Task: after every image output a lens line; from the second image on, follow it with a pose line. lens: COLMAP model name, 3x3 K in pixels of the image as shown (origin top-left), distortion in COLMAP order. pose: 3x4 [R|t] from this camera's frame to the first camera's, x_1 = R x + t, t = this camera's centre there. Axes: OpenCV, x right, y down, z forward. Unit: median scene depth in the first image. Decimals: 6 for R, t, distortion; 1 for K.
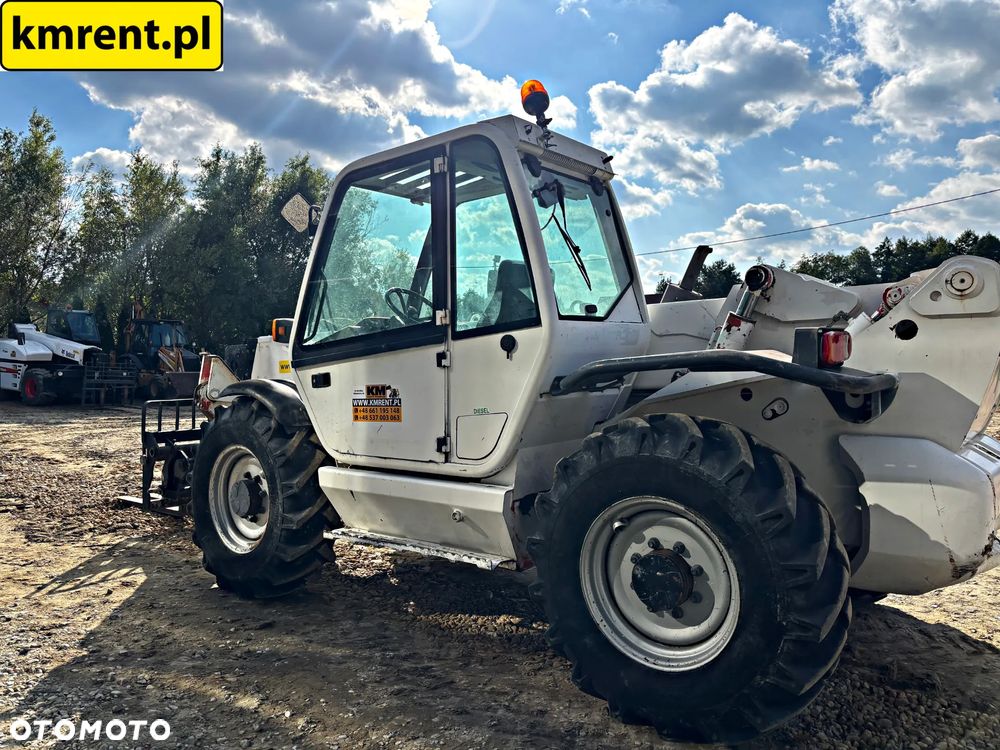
lens RADIAL K [[746.6, 0, 489.1], [0, 746.6, 372.6], [0, 0, 1]] dist [0.033091, -0.031616]
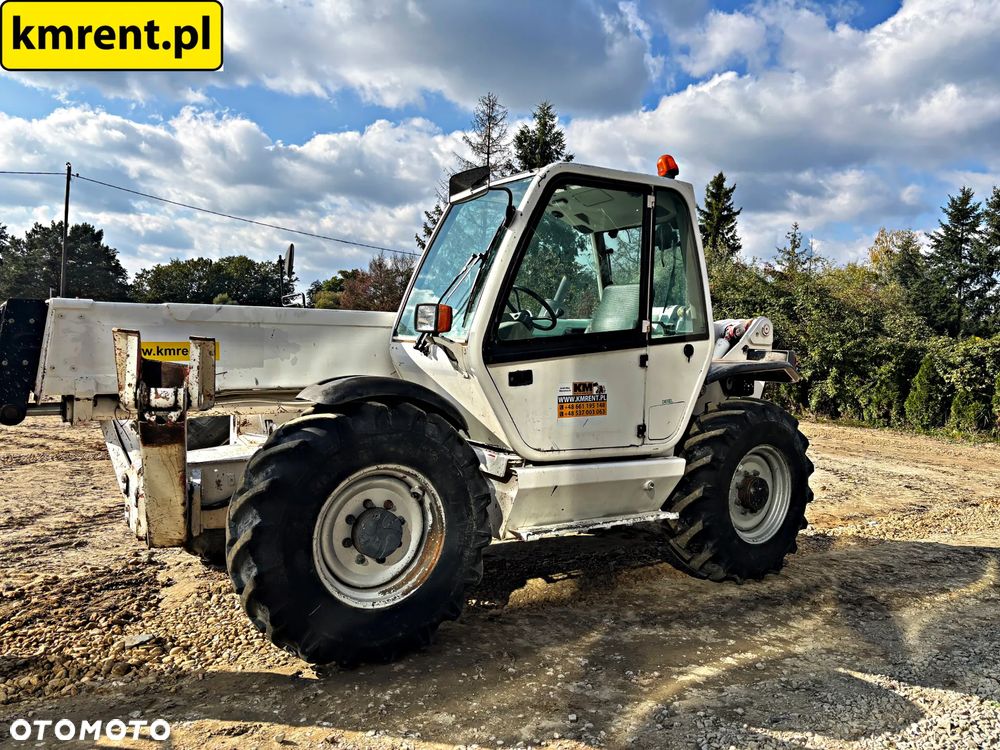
lens RADIAL K [[746.0, 0, 488.5], [0, 746.0, 377.4], [0, 0, 1]] dist [0.040630, -0.039454]
pose [[0.308712, -0.014764, 0.951041, -1.200090], [-0.021640, 0.999512, 0.022541, -0.011363], [-0.950909, -0.027539, 0.308242, 0.796056]]
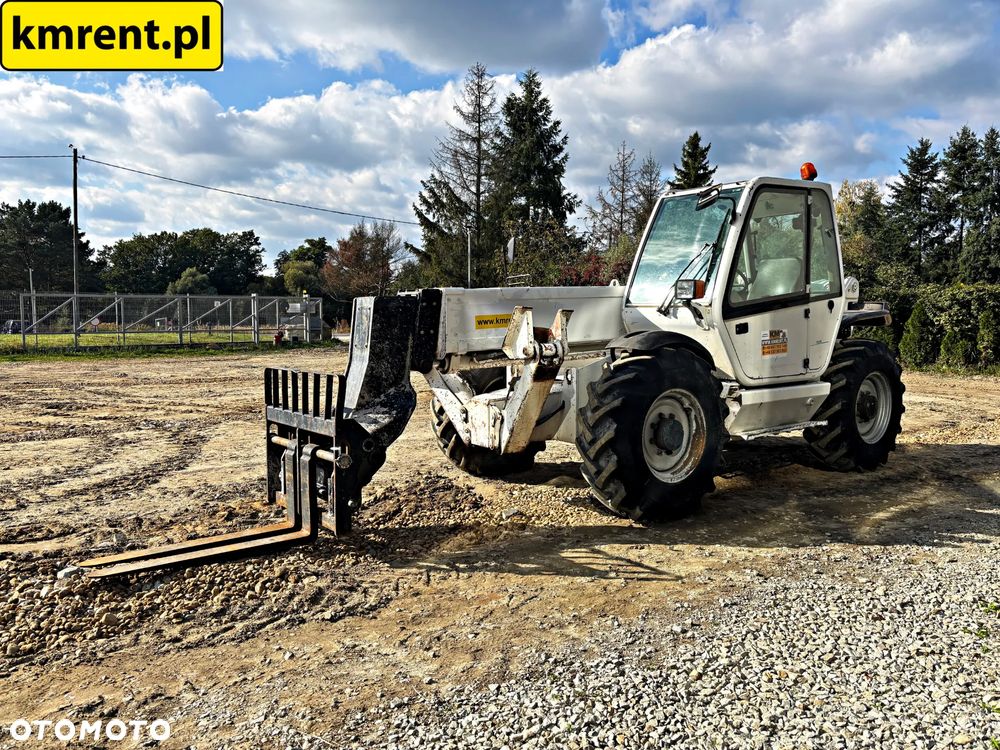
lens RADIAL K [[746.0, 0, 488.5], [0, 746.0, 377.4], [0, 0, 1]] dist [0.040630, -0.039454]
pose [[0.262725, -0.074568, 0.961985, -1.776391], [0.020333, 0.997216, 0.071746, -0.008711], [-0.964657, 0.000711, 0.263510, 1.154433]]
